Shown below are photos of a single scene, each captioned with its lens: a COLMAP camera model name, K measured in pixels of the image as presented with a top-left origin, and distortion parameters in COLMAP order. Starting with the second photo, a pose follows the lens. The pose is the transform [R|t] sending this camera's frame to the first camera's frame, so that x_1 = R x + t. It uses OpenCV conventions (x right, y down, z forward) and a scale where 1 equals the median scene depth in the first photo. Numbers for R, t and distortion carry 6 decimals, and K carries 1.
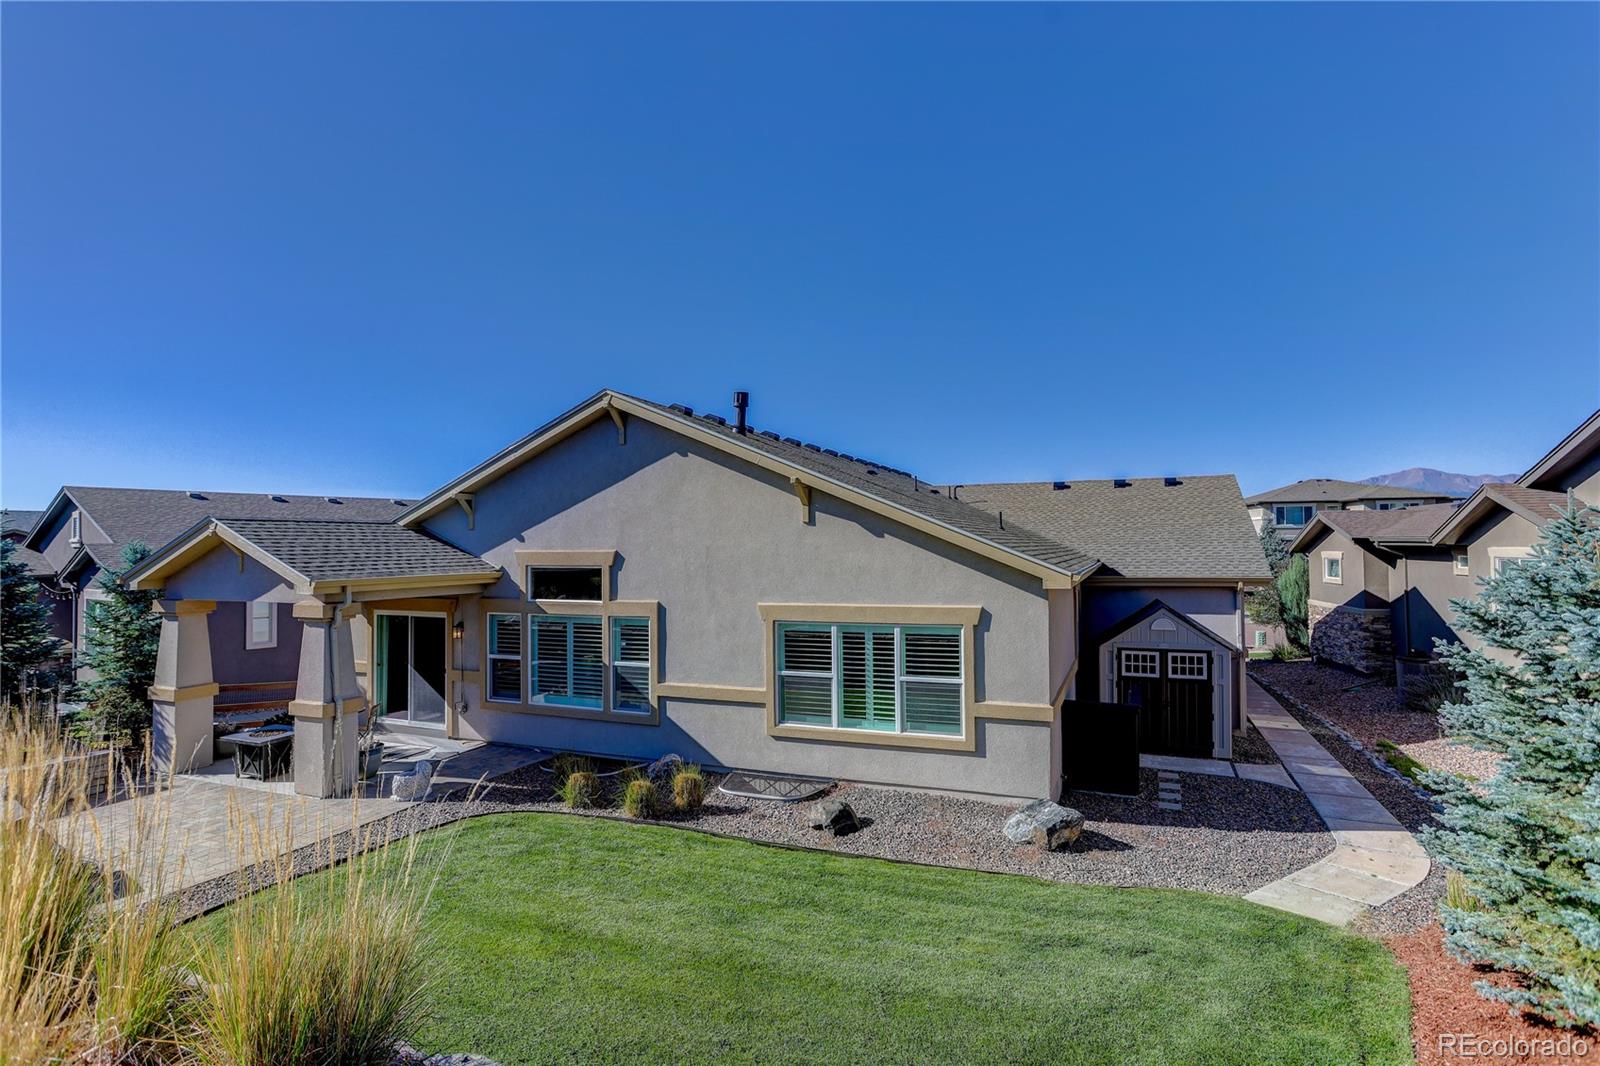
lens RADIAL K [[875.5, 0, 799.2], [0, 875.5, 535.6], [0, 0, 1]] dist [0.002837, 0.000034]
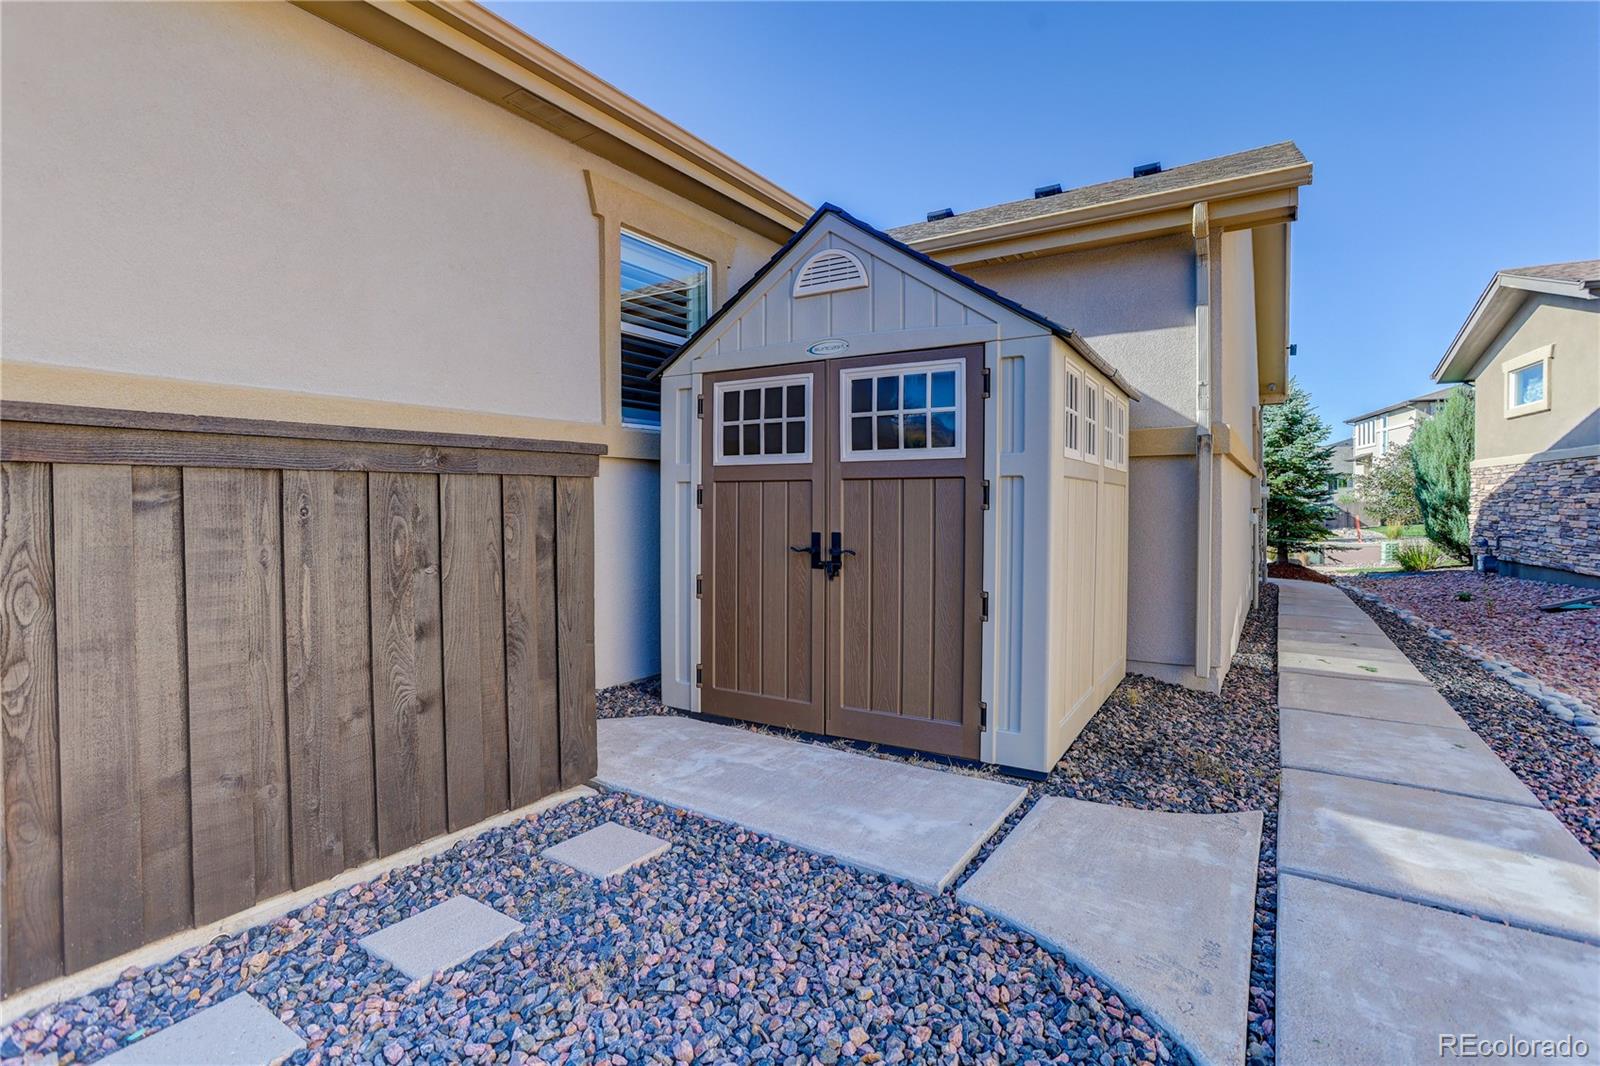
lens RADIAL K [[795.9, 0, 802.3], [0, 795.9, 532.4], [0, 0, 1]] dist [0.014781, 0.001090]
pose [[0.984132, 0.008389, -0.177241, 0.409636], [-0.001234, 0.999181, 0.040444, 0.157189], [0.177436, -0.039584, 0.983336, 0.678747]]
